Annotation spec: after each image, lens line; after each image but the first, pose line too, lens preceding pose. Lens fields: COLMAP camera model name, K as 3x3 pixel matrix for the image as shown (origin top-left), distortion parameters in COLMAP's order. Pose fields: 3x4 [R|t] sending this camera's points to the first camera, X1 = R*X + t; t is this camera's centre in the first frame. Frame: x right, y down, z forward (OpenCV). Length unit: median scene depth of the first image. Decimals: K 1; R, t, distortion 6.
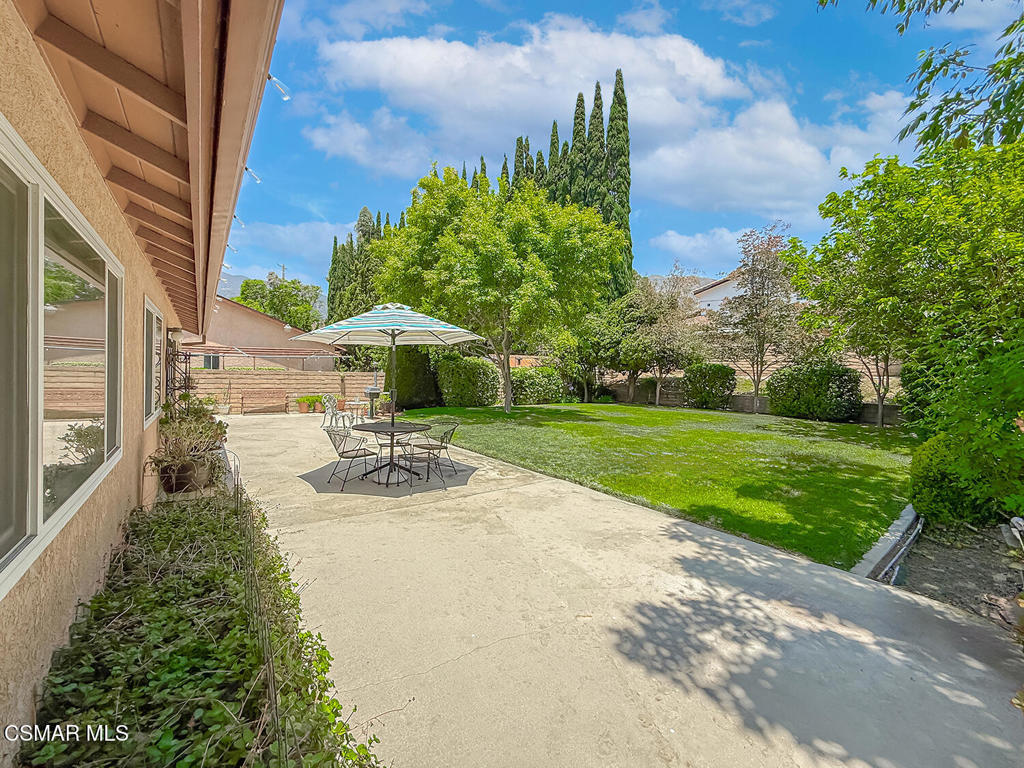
lens RADIAL K [[418.6, 0, 513.7], [0, 418.6, 359.2], [0, 0, 1]] dist [0.000312, -0.000061]
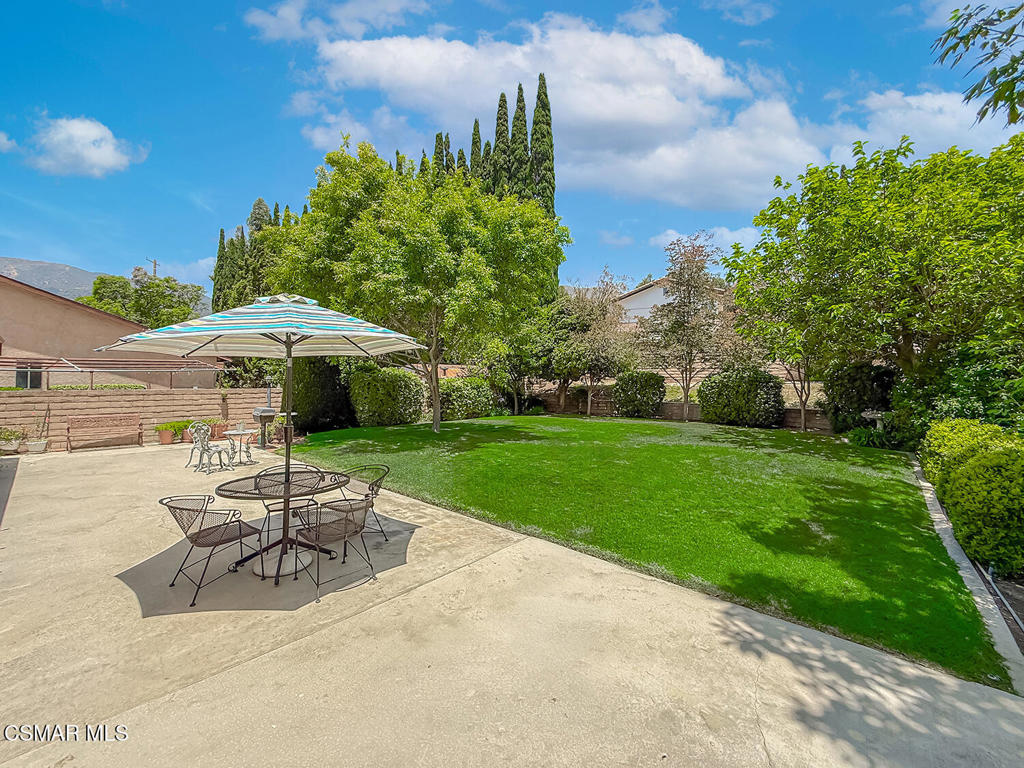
lens RADIAL K [[418.6, 0, 513.7], [0, 418.6, 359.2], [0, 0, 1]] dist [0.000312, -0.000061]
pose [[0.979947, -0.007799, 0.199105, -0.028406], [0.011392, 0.999792, -0.016907, -0.006403], [-0.198932, 0.018836, 0.979832, 0.113281]]
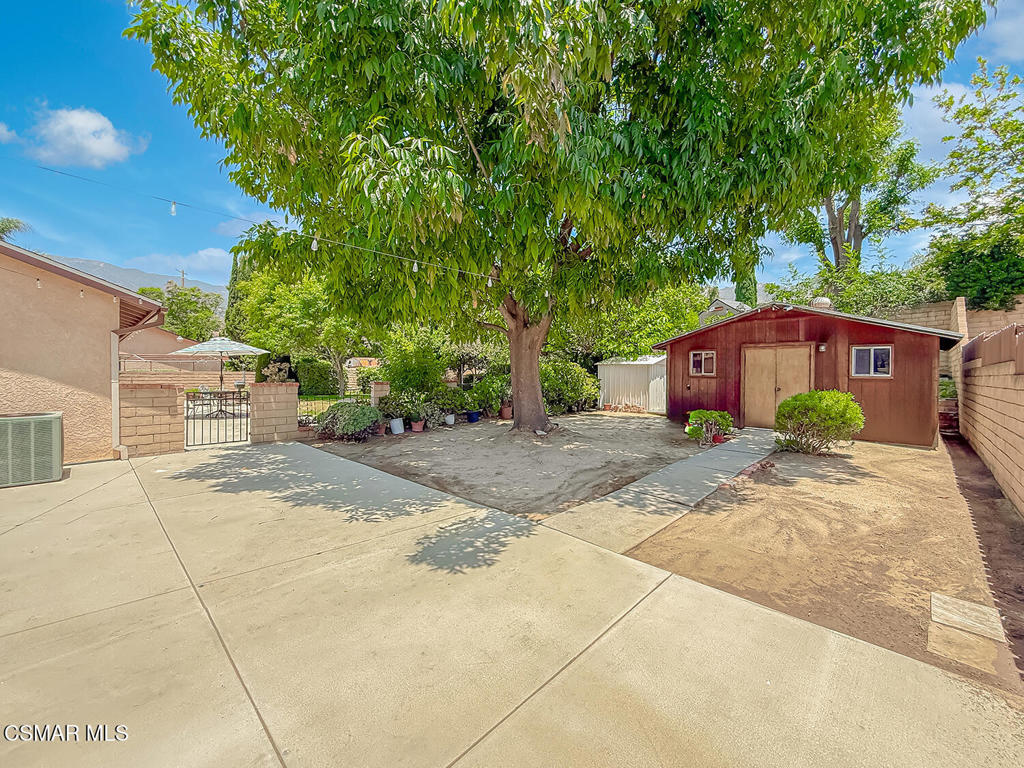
lens RADIAL K [[418.6, 0, 513.7], [0, 418.6, 359.2], [0, 0, 1]] dist [0.000312, -0.000061]
pose [[0.987425, -0.009735, 0.157788, 0.363226], [0.010339, 0.999942, -0.003007, 0.004193], [-0.157750, 0.004600, 0.987468, -0.584579]]
